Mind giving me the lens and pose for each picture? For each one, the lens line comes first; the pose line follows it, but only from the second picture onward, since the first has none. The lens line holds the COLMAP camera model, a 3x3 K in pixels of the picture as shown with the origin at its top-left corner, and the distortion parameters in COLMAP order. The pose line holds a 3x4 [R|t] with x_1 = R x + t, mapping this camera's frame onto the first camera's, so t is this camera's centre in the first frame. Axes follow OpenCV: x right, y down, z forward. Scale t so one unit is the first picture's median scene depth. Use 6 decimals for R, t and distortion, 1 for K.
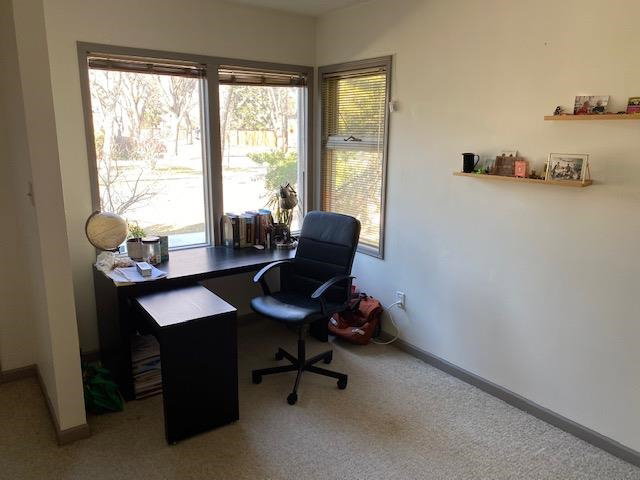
lens RADIAL K [[488.7, 0, 320.8], [0, 488.7, 235.2], [0, 0, 1]] dist [0.016840, -0.001943]
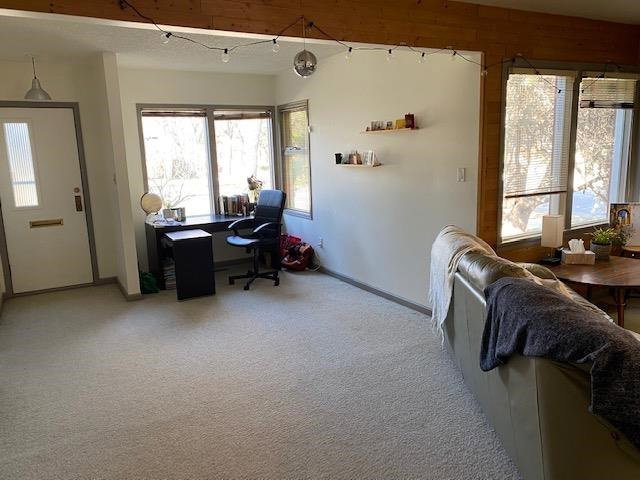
lens RADIAL K [[488.7, 0, 320.8], [0, 488.7, 235.2], [0, 0, 1]] dist [0.016840, -0.001943]
pose [[0.993040, -0.022624, -0.115581, 0.366356], [0.018885, 0.999266, -0.033341, 0.166425], [0.116250, 0.030926, 0.992738, -0.679285]]
